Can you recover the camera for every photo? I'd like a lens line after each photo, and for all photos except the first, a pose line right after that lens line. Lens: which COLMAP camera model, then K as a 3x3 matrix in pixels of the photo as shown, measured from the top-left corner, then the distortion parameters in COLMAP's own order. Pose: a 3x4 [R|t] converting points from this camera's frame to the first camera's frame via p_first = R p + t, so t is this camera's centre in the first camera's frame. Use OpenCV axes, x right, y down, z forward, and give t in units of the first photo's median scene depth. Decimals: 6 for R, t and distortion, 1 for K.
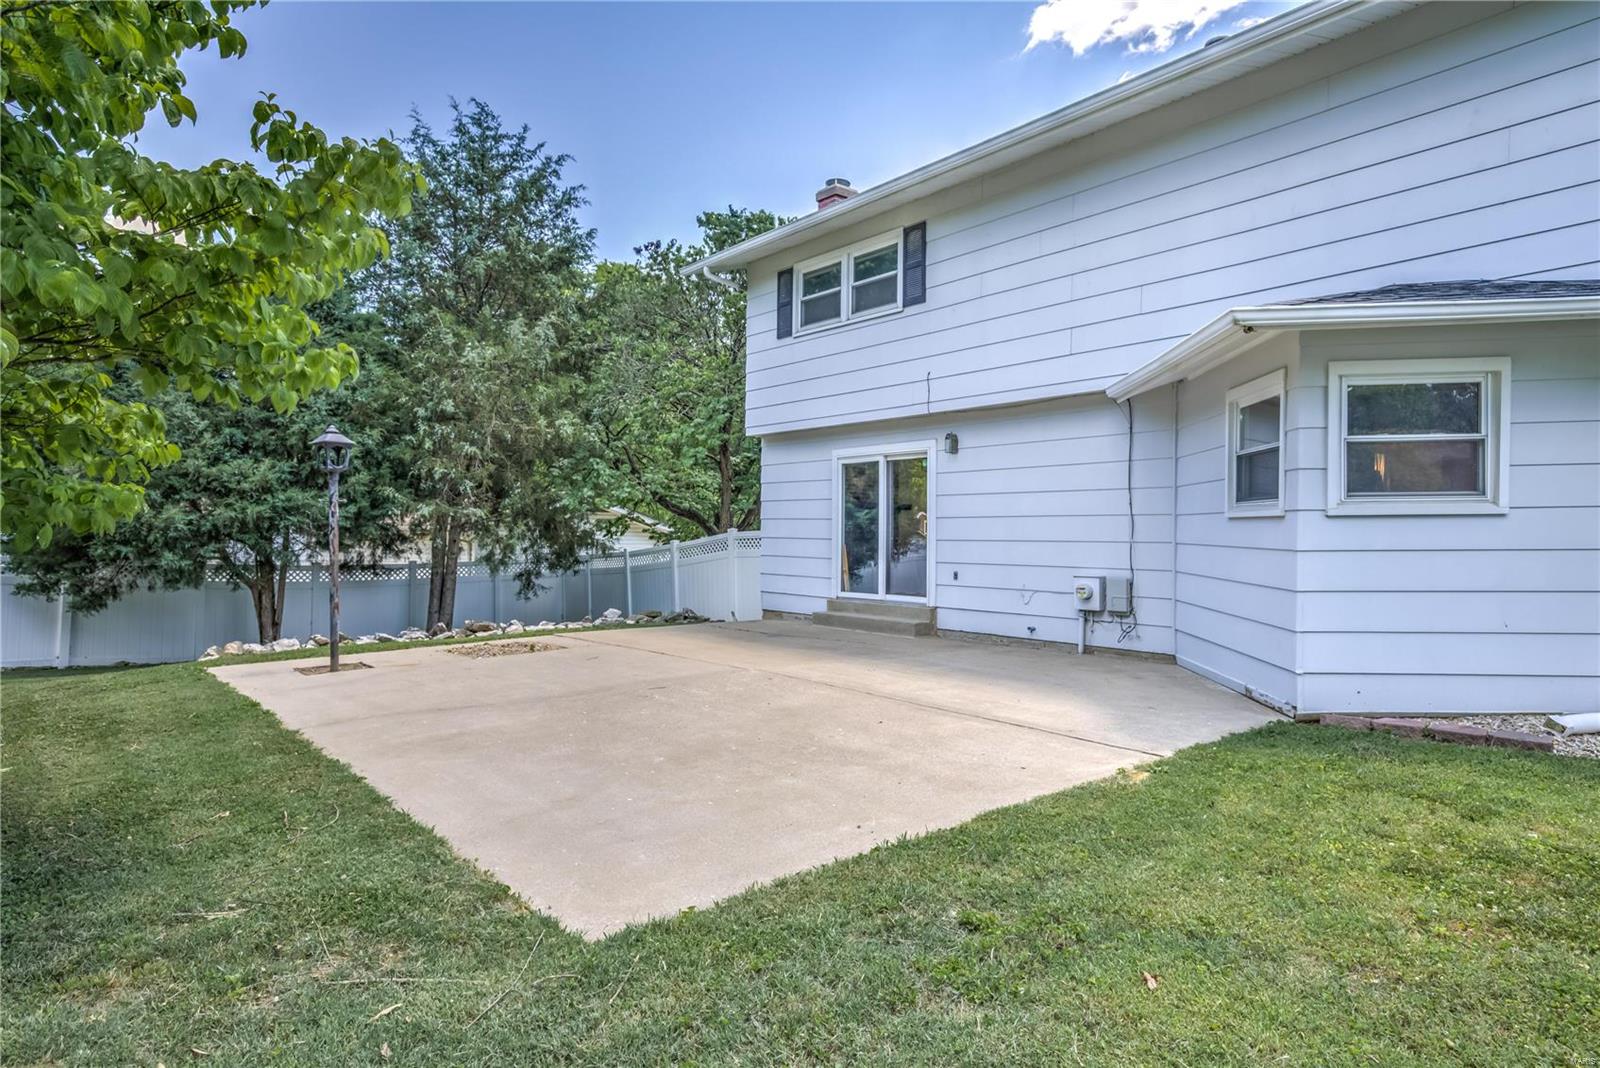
lens RADIAL K [[936.4, 0, 802.9], [0, 936.4, 532.7], [0, 0, 1]] dist [0.000229, 0.000309]
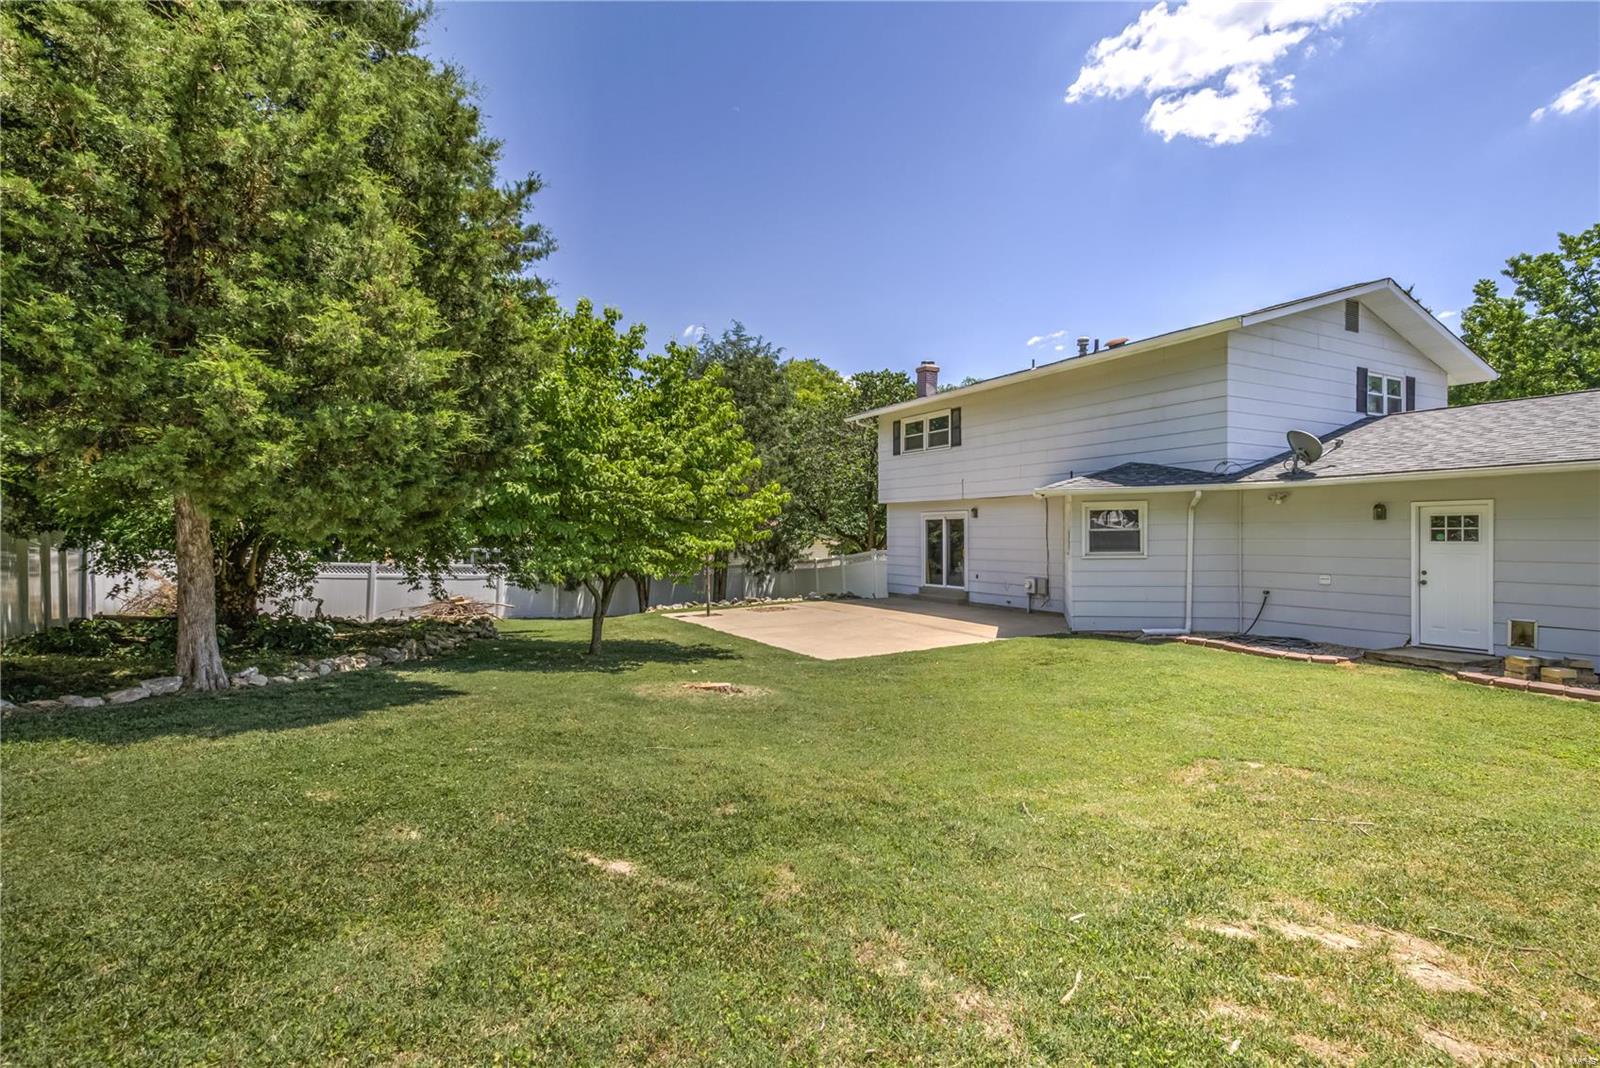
lens RADIAL K [[785.6, 0, 793.1], [0, 785.6, 537.6], [0, 0, 1]] dist [0.000851, 0.000022]
pose [[0.980826, -0.009550, -0.194652, 0.094195], [0.011454, 0.999897, 0.008656, -0.055383], [0.194550, -0.010719, 0.980834, -0.729393]]
